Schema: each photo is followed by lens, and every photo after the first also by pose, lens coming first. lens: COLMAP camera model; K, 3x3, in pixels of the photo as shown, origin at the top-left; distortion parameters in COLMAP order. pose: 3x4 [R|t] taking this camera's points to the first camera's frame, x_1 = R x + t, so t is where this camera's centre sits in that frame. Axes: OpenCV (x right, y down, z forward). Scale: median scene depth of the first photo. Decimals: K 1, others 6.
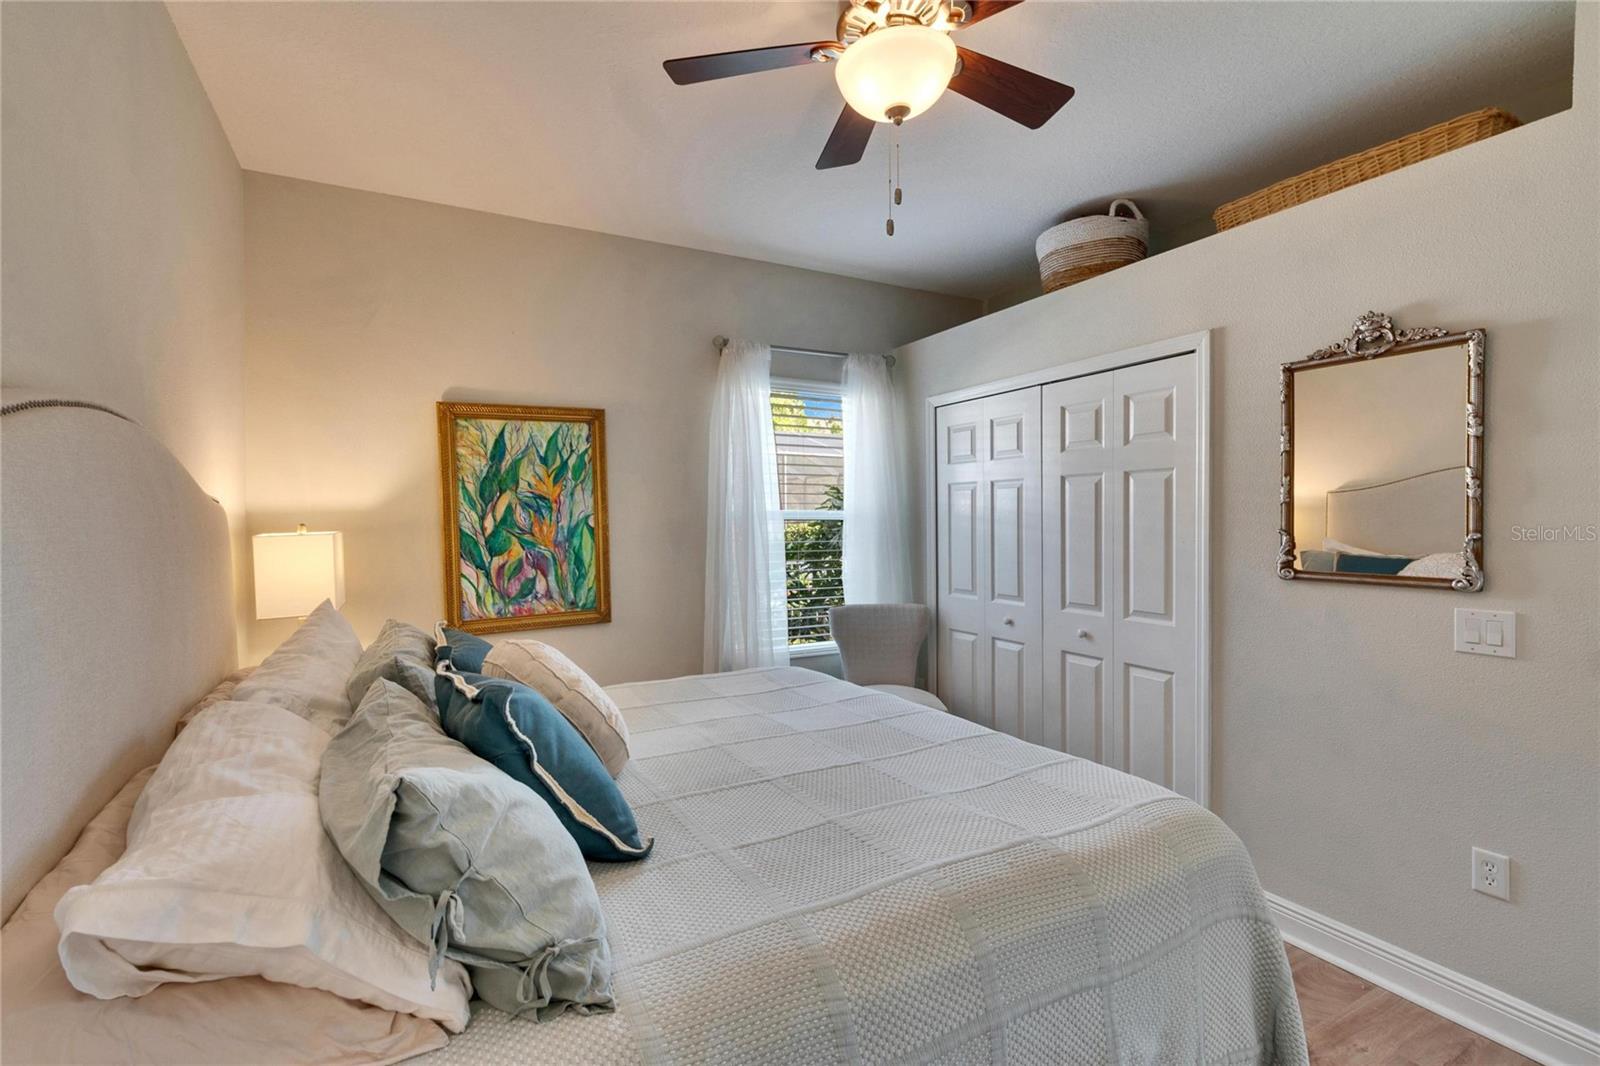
lens RADIAL K [[716.2, 0, 783.3], [0, 716.2, 534.3], [0, 0, 1]] dist [-0.001147, 0.000838]
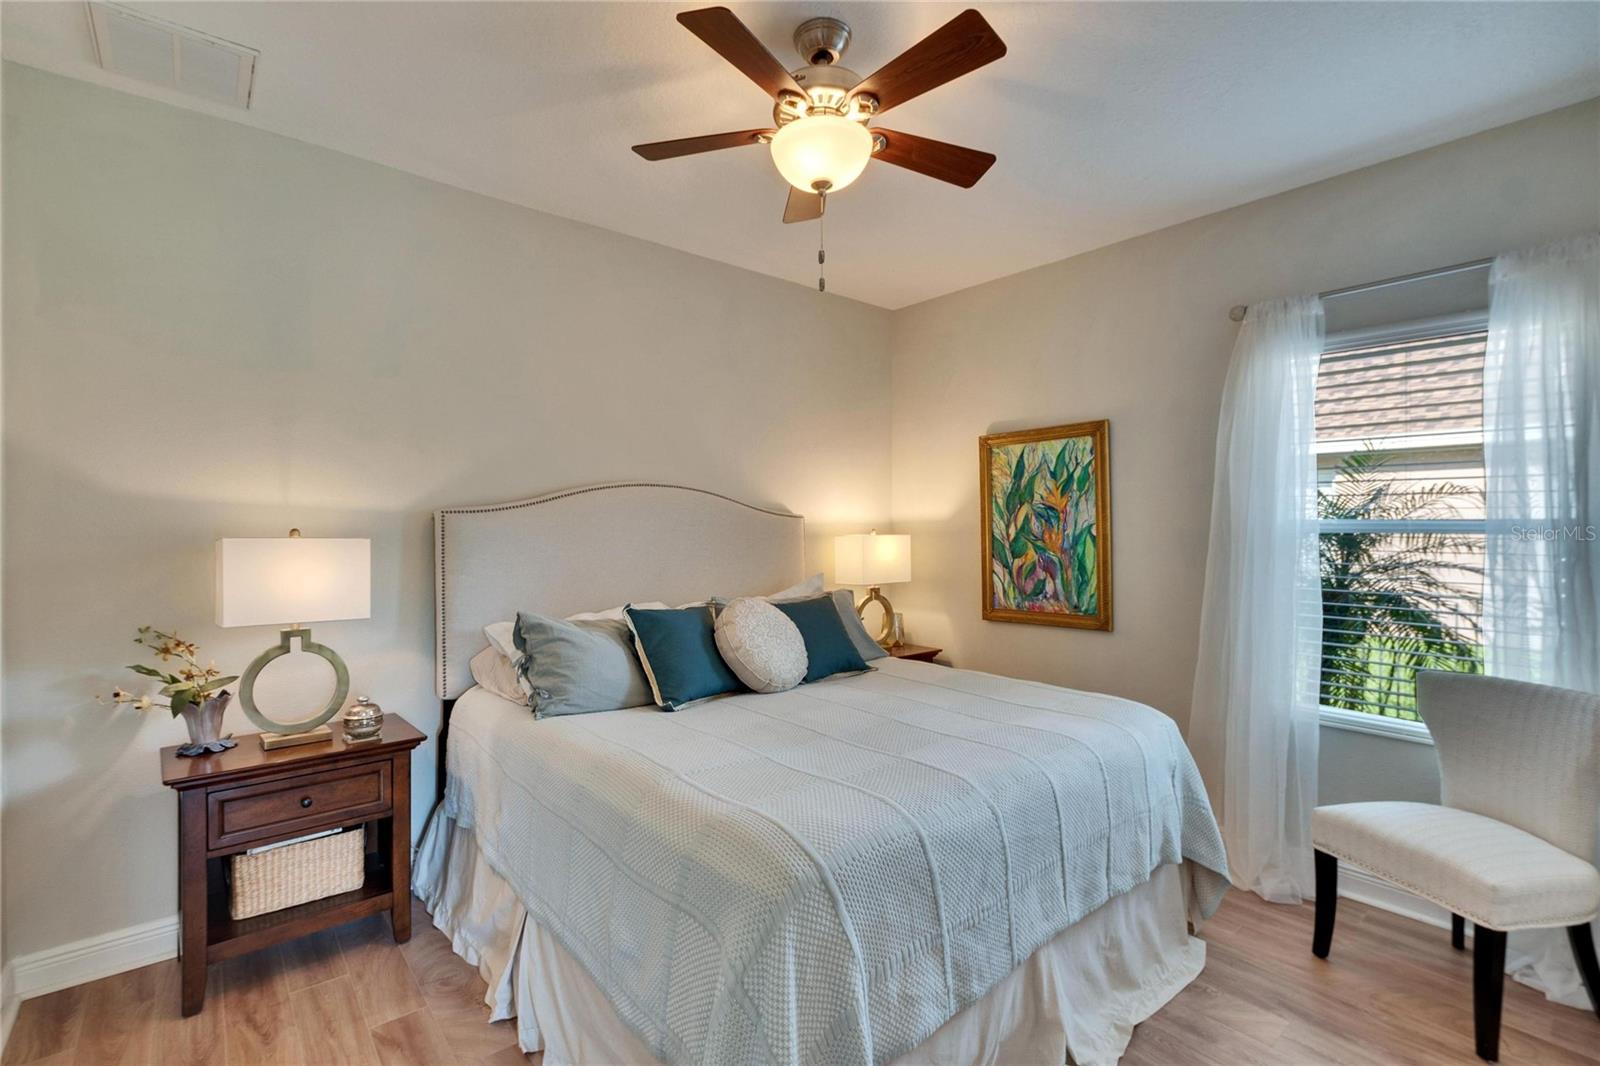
lens RADIAL K [[716.2, 0, 783.3], [0, 716.2, 534.3], [0, 0, 1]] dist [-0.001147, 0.000838]
pose [[0.209991, 0.020032, -0.977498, 0.670424], [-0.023766, 0.999599, 0.015379, -0.018141], [0.977414, 0.020002, 0.210383, 0.359480]]
